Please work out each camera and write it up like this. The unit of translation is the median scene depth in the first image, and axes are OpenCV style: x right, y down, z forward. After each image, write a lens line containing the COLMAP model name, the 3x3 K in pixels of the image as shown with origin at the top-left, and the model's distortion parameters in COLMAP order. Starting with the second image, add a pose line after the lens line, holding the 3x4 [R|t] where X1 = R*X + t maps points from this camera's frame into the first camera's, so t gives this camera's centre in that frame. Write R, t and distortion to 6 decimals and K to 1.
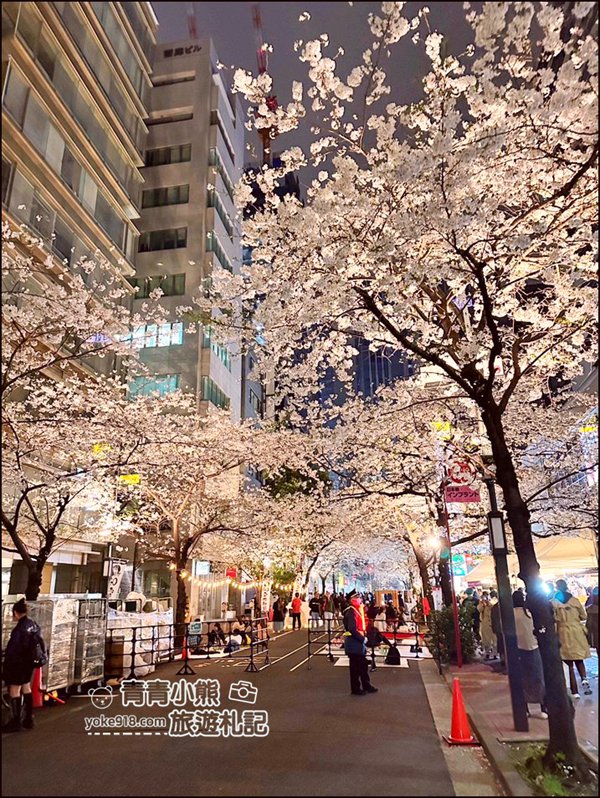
lens RADIAL K [[551.2, 0, 300.0], [0, 551.2, 399.0], [0, 0, 1]] dist [0.009341, -0.001507]
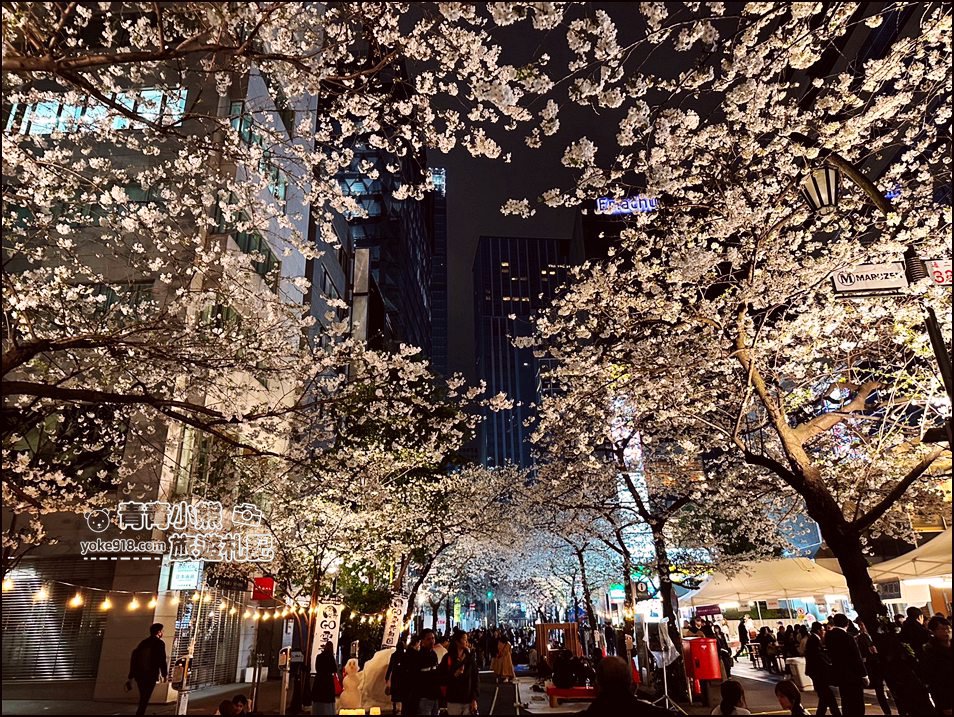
lens RADIAL K [[658.9, 0, 477.0], [0, 658.9, 358.5], [0, 0, 1]] dist [0.009341, -0.001507]
pose [[0.993059, 0.033729, 0.112680, -0.005120], [-0.027656, 0.998102, -0.055031, 0.125365], [-0.114323, 0.051533, 0.992106, 0.352779]]
